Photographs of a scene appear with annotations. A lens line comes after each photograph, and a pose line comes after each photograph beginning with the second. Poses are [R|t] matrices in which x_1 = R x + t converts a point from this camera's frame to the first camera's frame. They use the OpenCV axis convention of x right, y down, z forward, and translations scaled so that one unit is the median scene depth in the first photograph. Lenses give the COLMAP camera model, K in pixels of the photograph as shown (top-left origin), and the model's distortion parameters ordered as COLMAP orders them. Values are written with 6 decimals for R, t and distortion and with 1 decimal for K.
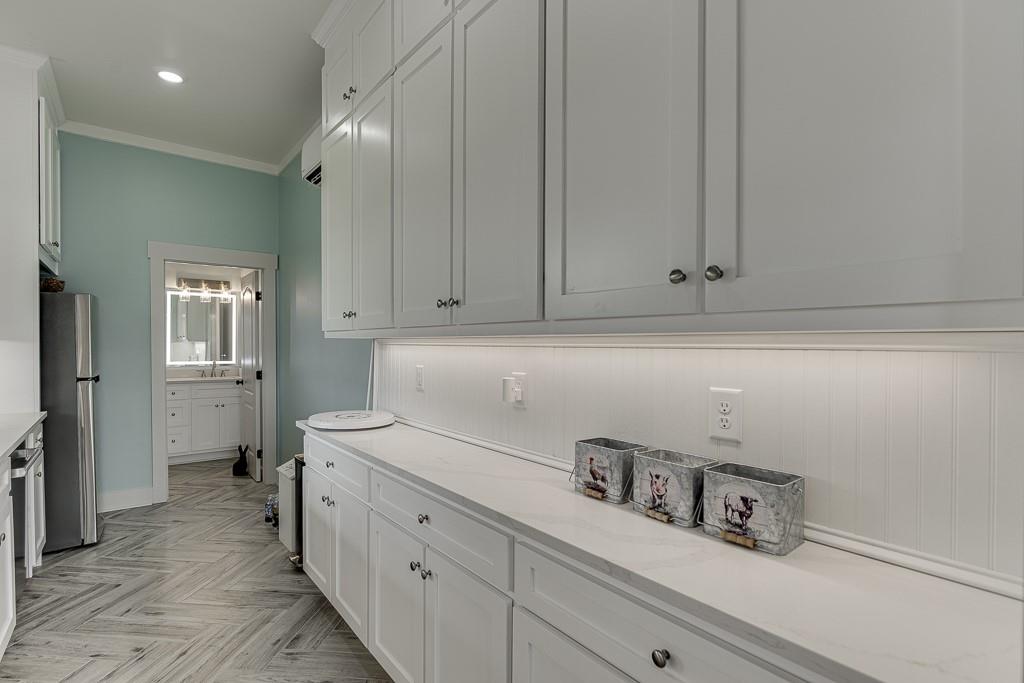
lens RADIAL K [[489.1, 0, 514.7], [0, 489.1, 342.3], [0, 0, 1]] dist [-0.005027, -0.000006]
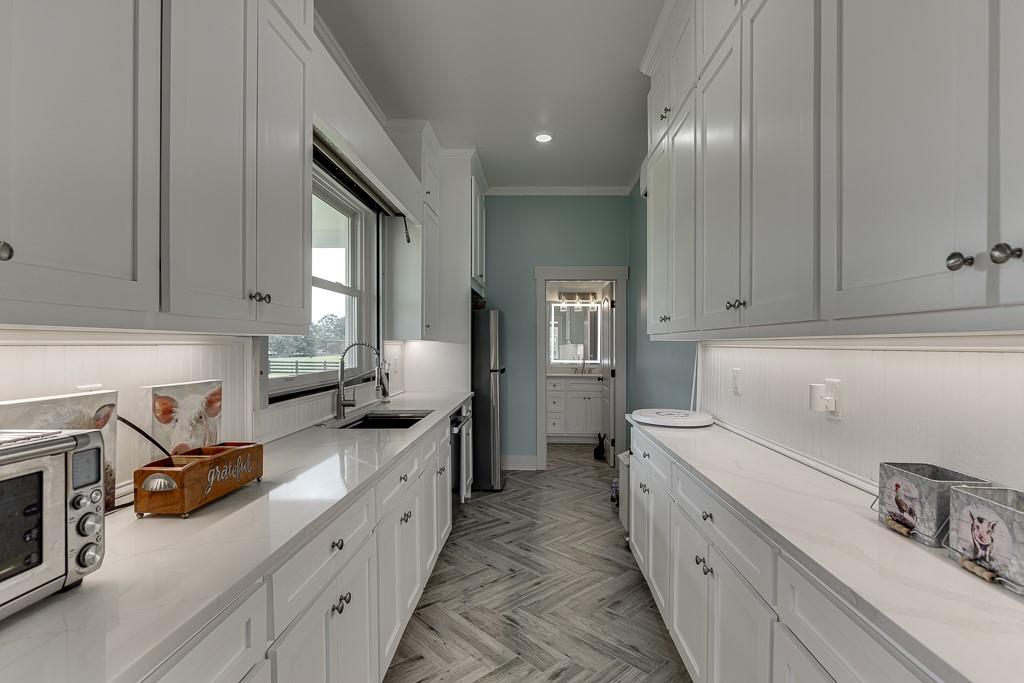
lens RADIAL K [[489.1, 0, 514.1], [0, 489.1, 339.1], [0, 0, 1]] dist [-0.005027, -0.000006]
pose [[0.752837, -0.005564, -0.658184, 0.107995], [-0.002515, 0.999933, -0.011329, 0.001044], [0.658203, 0.010184, 0.752772, -0.024491]]
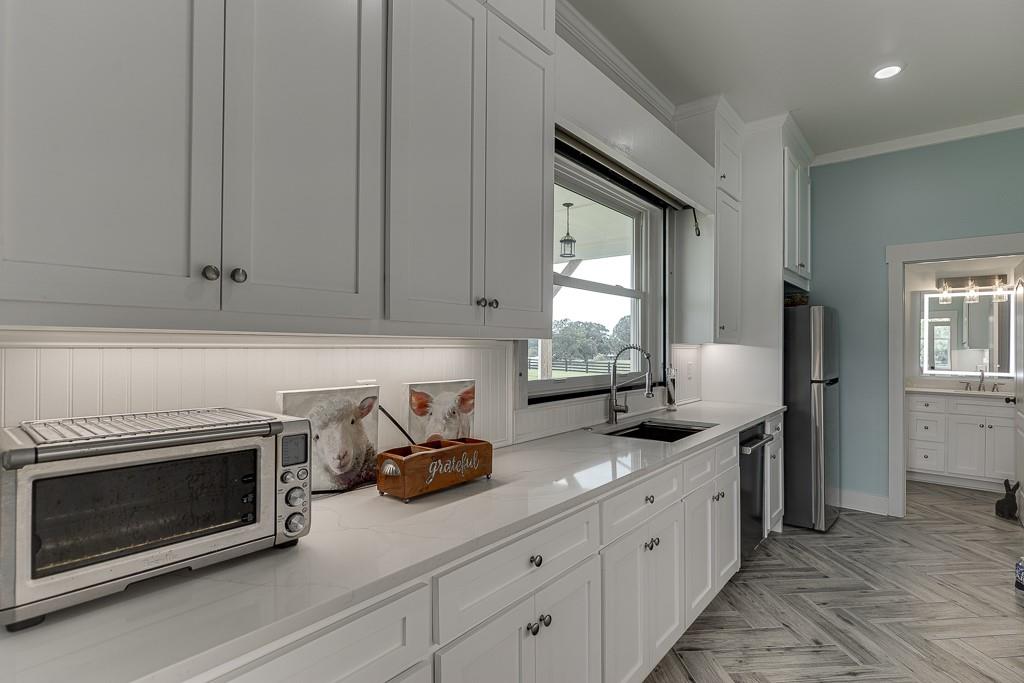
lens RADIAL K [[489.1, 0, 516.9], [0, 489.1, 342.3], [0, 0, 1]] dist [-0.005027, -0.000006]
pose [[0.205078, -0.008530, -0.978708, 0.101350], [-0.005758, 0.999934, -0.009921, 0.000474], [0.978729, 0.007670, 0.205016, 0.121986]]
